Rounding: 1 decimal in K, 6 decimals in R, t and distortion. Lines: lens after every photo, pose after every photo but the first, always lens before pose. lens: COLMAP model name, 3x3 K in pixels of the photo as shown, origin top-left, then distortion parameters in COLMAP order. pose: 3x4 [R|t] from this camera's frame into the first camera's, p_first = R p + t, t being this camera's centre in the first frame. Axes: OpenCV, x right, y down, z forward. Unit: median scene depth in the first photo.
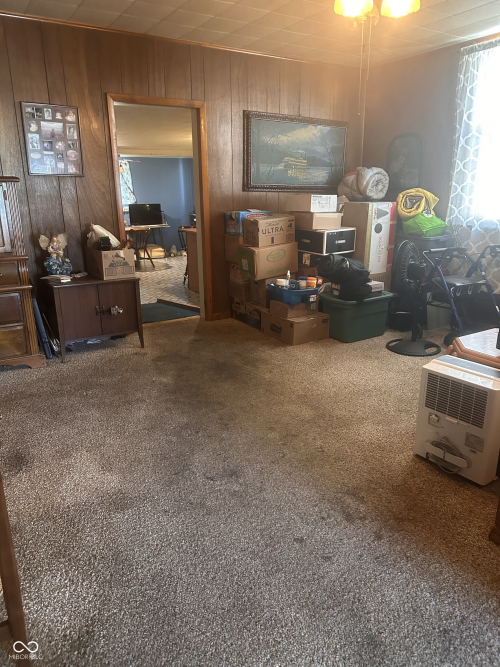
lens RADIAL K [[472.9, 0, 249.7], [0, 472.9, 335.1], [0, 0, 1]] dist [-0.000219, 0.000071]
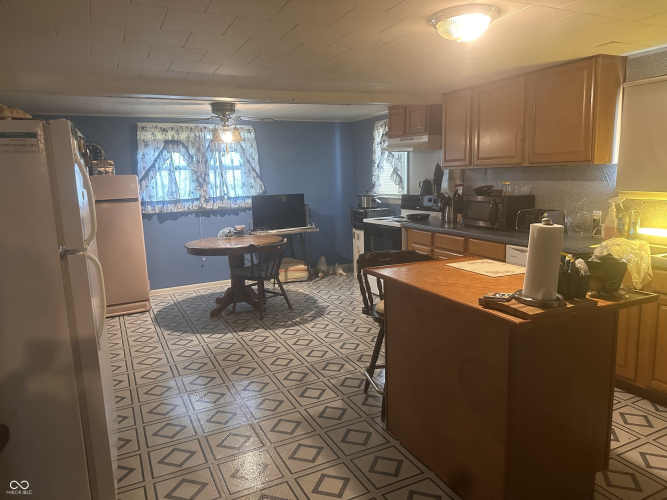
lens RADIAL K [[472.9, 0, 334.1], [0, 472.9, 250.8], [0, 0, 1]] dist [-0.000219, 0.000071]
pose [[0.993186, 0.001422, -0.116529, -0.077358], [-0.018933, 0.988611, -0.149299, -0.112254], [0.114989, 0.150488, 0.981902, 0.406272]]
